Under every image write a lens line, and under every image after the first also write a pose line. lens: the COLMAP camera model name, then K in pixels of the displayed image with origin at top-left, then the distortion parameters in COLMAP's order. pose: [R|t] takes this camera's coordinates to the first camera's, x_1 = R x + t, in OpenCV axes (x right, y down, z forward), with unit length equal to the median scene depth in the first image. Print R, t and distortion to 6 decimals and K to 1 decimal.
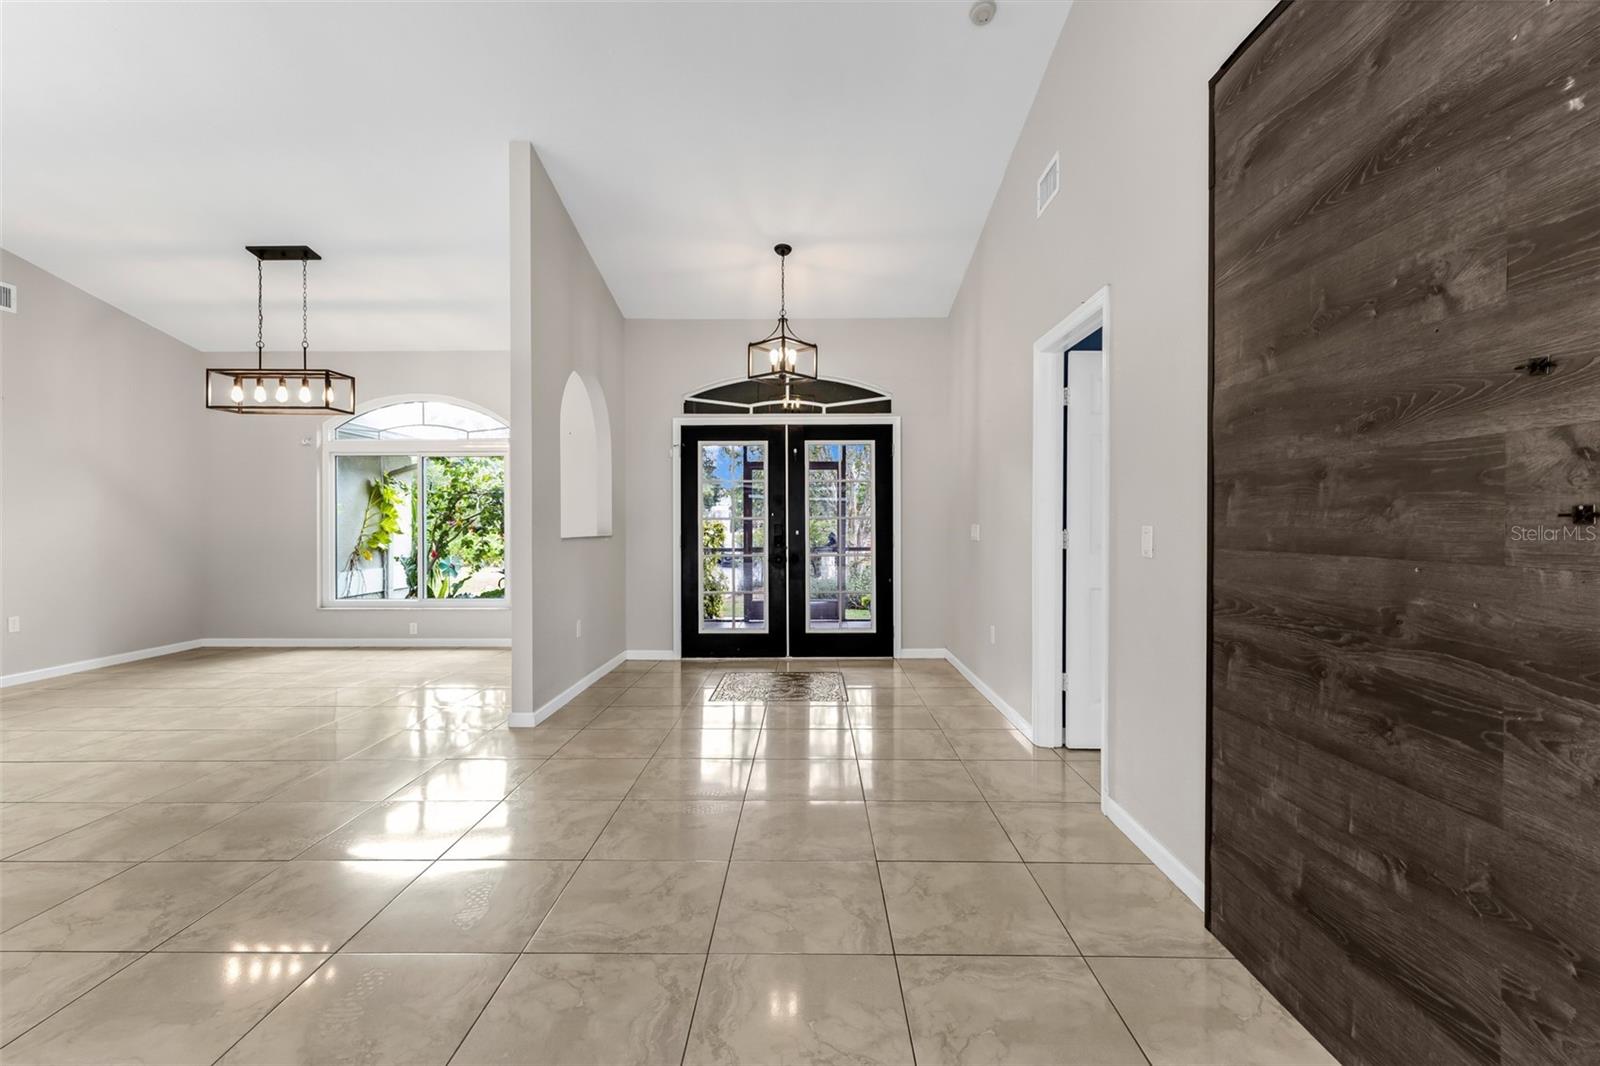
lens RADIAL K [[687.9, 0, 804.3], [0, 687.9, 522.6], [0, 0, 1]] dist [0.006586, -0.000220]
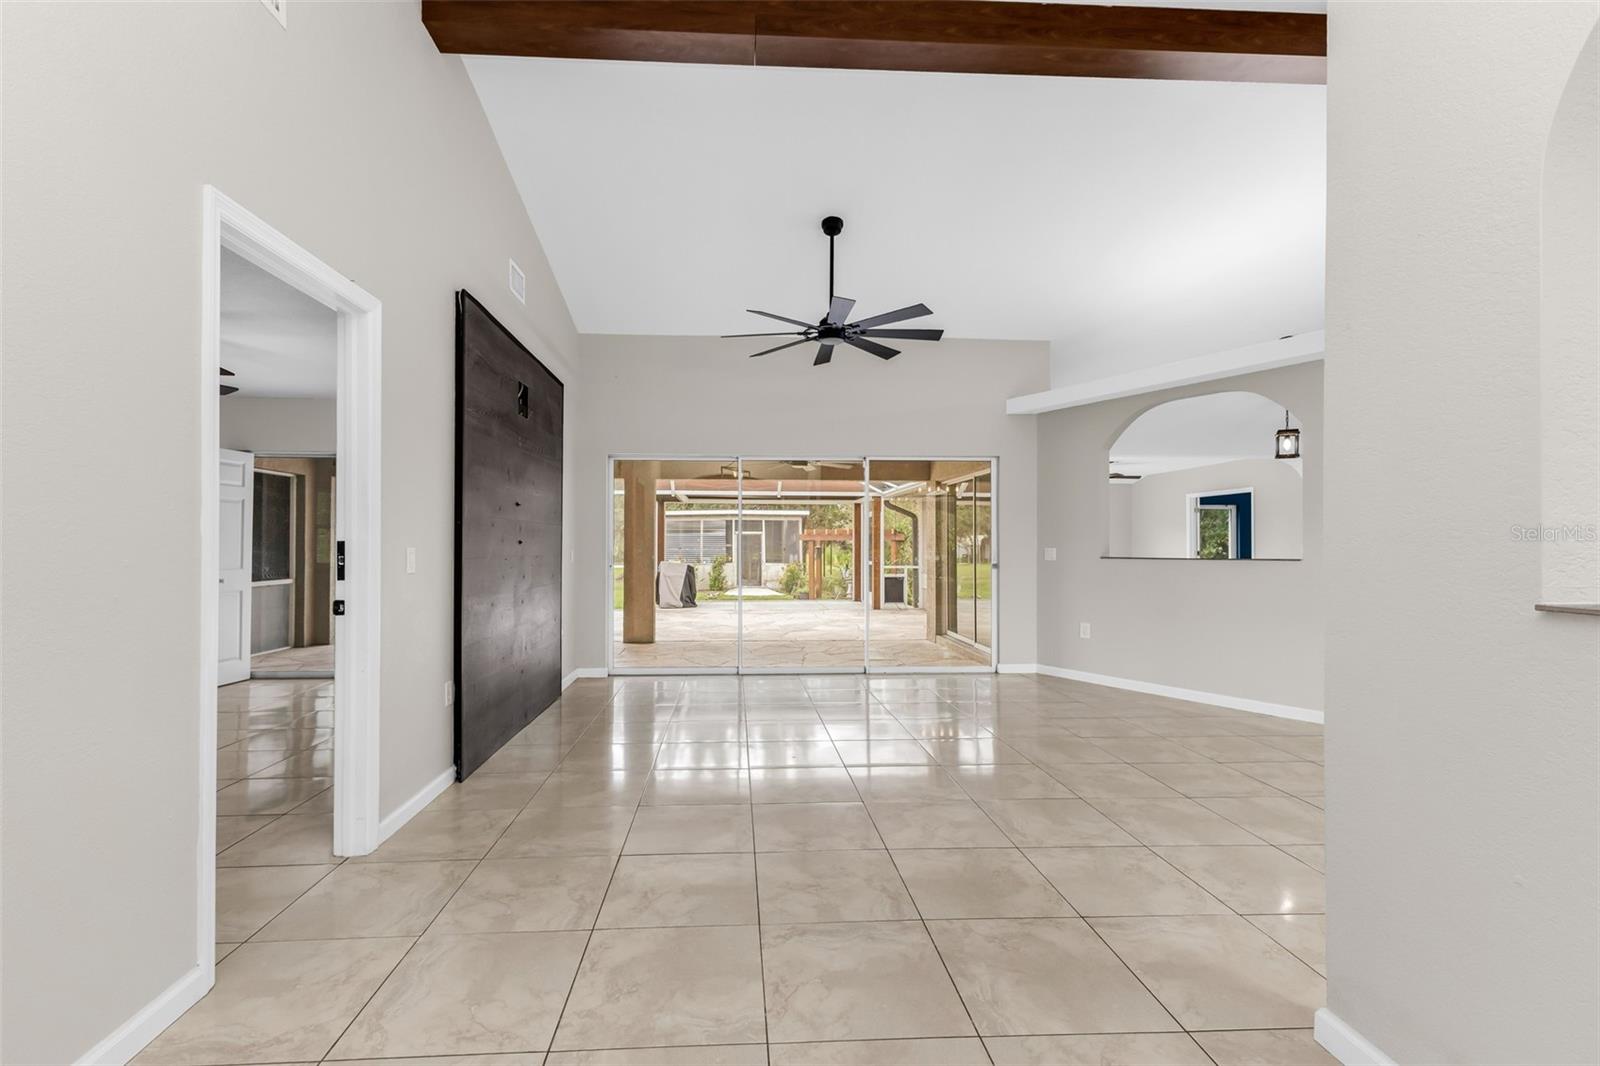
lens RADIAL K [[712.9, 0, 779.6], [0, 712.9, 550.6], [0, 0, 1]] dist [0.002437, 0.000179]
pose [[-0.997658, -0.001234, -0.068388, -0.030494], [-0.002030, 0.999931, 0.011566, -0.002876], [0.068369, 0.011678, -0.997592, 1.078829]]
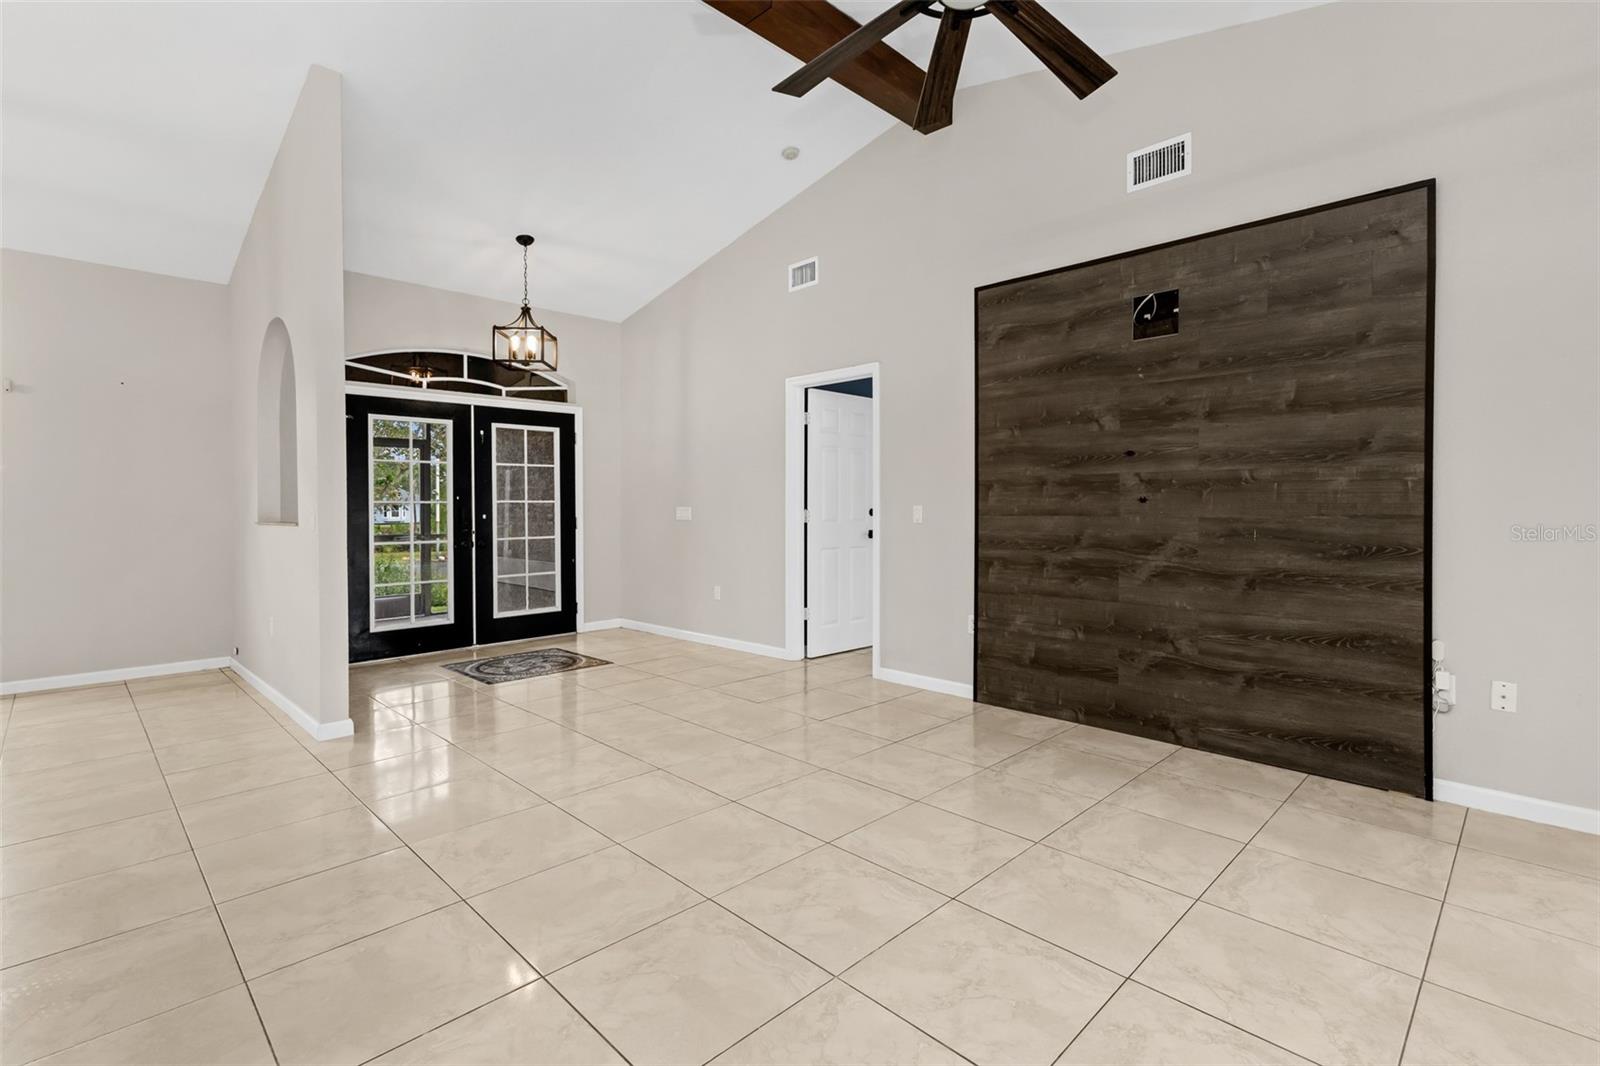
lens RADIAL K [[736.5, 0, 806.8], [0, 736.5, 512.6], [0, 0, 1]] dist [0.001130, 0.000303]
pose [[0.702356, -0.008823, 0.711772, -0.504407], [0.004649, 0.999959, 0.007808, 0.003080], [-0.711811, -0.002175, 0.702368, -0.068234]]
